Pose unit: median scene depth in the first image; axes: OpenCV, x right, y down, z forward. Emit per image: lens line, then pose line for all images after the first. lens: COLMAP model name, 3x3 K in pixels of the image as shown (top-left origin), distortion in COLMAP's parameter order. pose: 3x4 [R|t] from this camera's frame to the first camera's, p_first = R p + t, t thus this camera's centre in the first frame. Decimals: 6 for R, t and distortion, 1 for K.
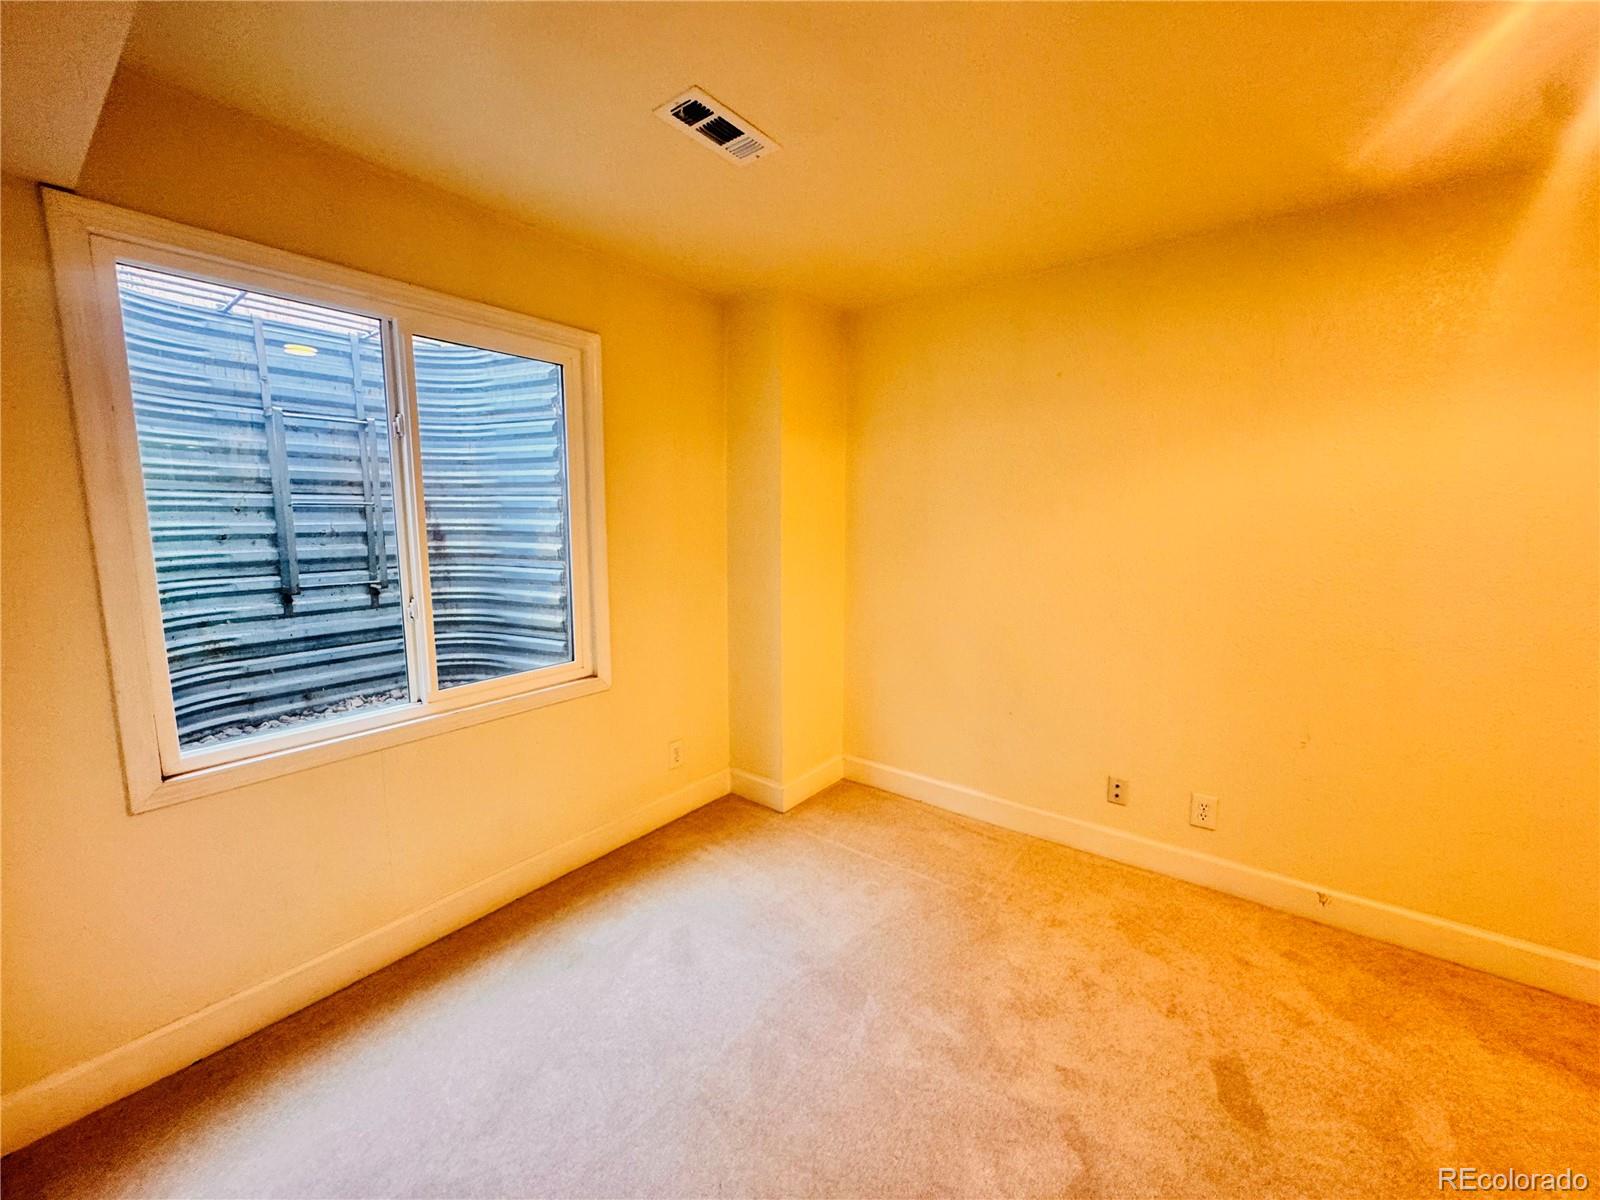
lens RADIAL K [[641.8, 0, 792.3], [0, 641.8, 593.6], [0, 0, 1]] dist [-0.001730, 0.000384]
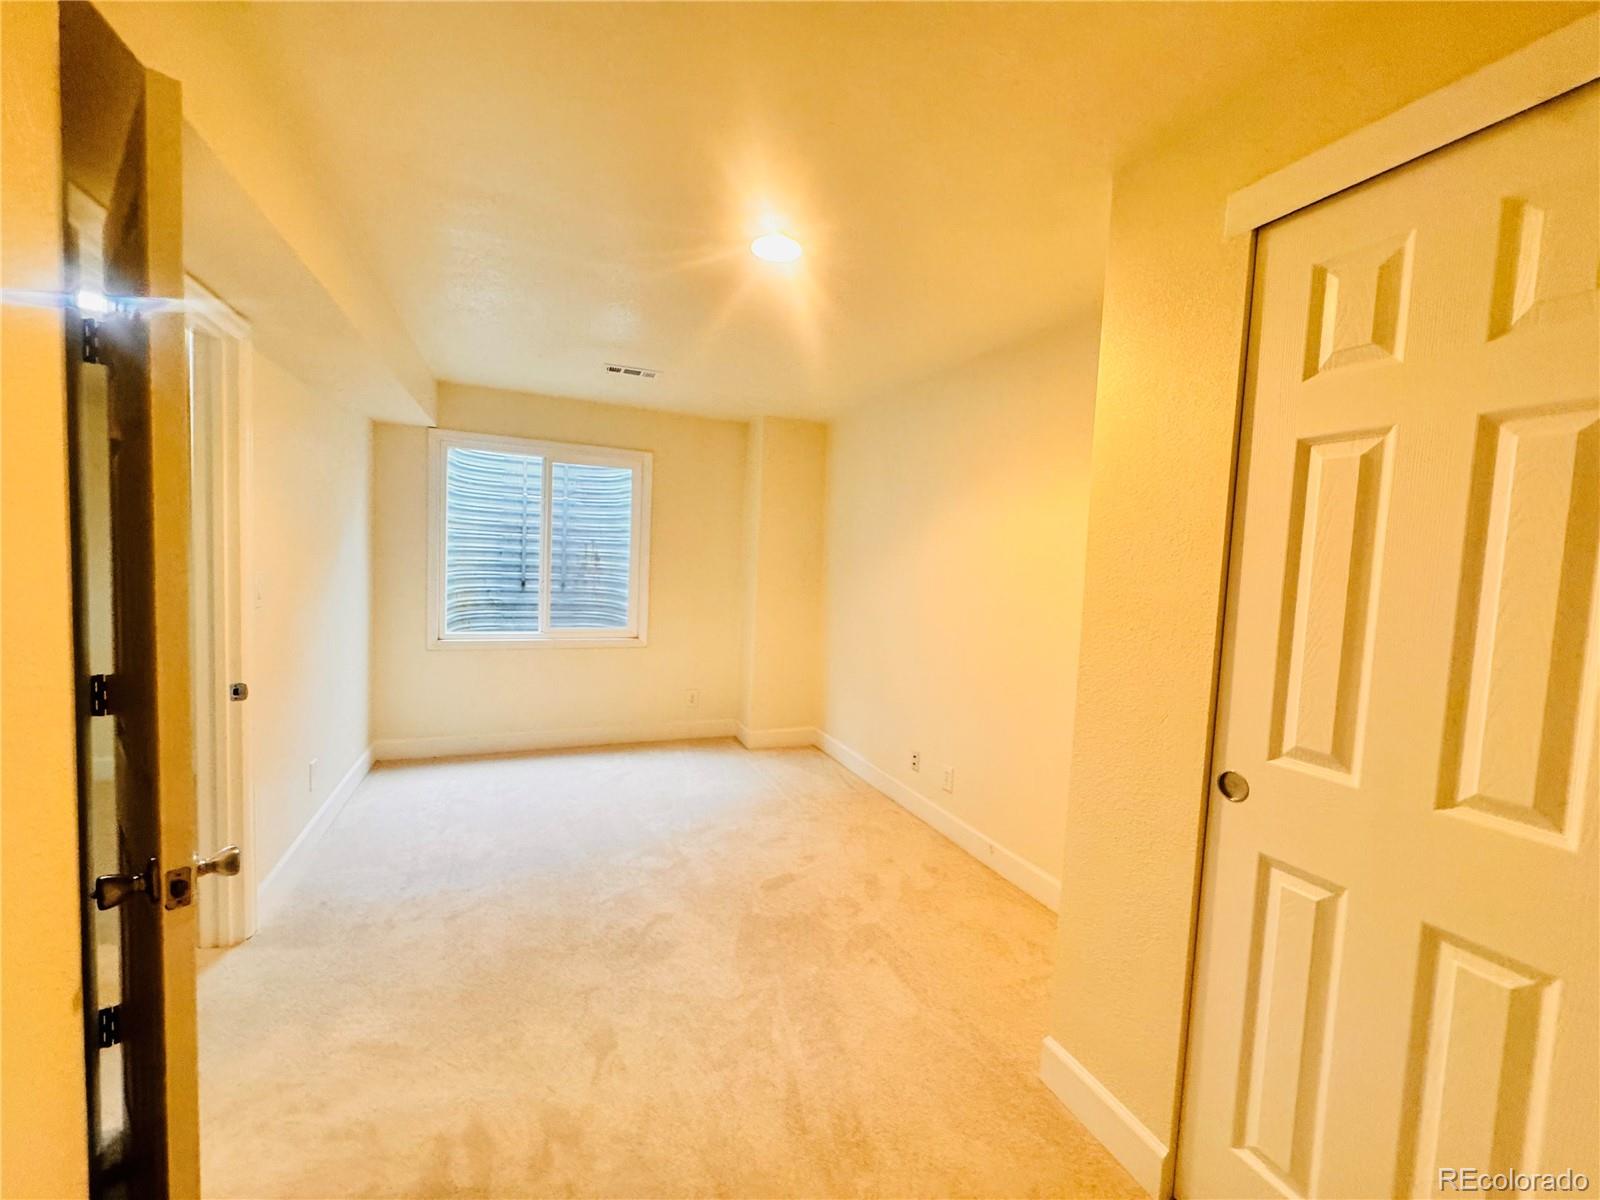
lens RADIAL K [[678.7, 0, 840.2], [0, 678.7, 598.9], [0, 0, 1]] dist [-0.001921, 0.000472]
pose [[0.870806, 0.065082, -0.487299, 1.202389], [-0.107633, 0.992391, -0.059800, 0.079174], [0.479699, 0.104524, 0.871185, -0.428524]]
